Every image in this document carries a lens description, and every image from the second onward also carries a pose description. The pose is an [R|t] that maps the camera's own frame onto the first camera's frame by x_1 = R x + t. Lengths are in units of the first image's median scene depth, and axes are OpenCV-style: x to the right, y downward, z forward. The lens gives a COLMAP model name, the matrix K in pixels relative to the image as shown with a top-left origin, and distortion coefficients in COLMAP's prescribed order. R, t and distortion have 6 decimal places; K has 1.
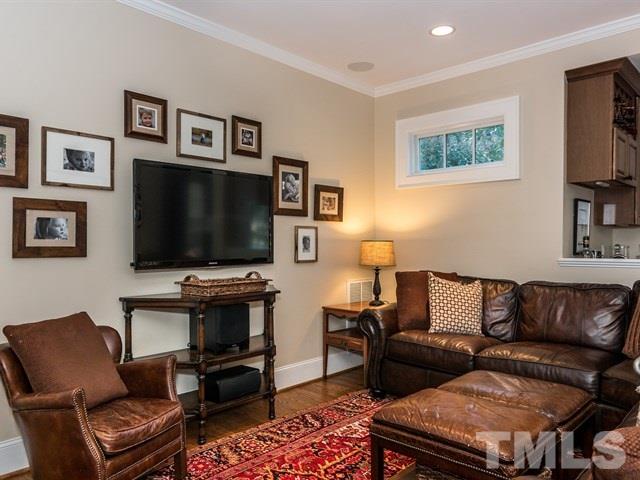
lens RADIAL K [[469.5, 0, 319.5], [0, 469.5, 245.8], [0, 0, 1]] dist [-0.009563, -0.003154]
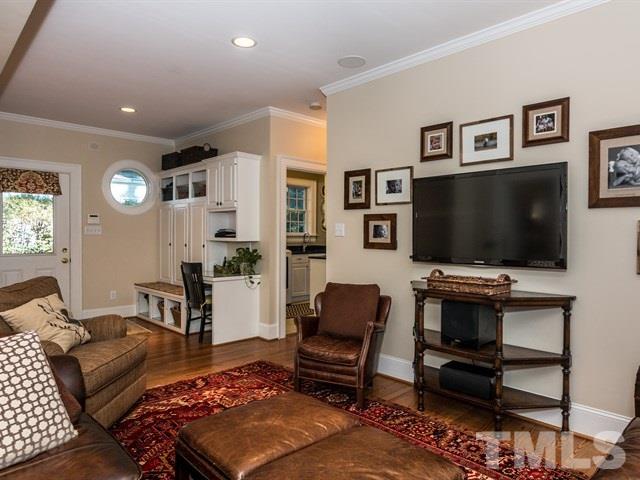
lens RADIAL K [[413.1, 0, 325.3], [0, 413.1, 241.1], [0, 0, 1]] dist [-0.003304, -0.000724]
pose [[-0.039855, 0.013186, -0.999118, 0.782744], [-0.017469, 0.999751, 0.013892, -0.017910], [0.999053, 0.018007, -0.039615, 0.773193]]
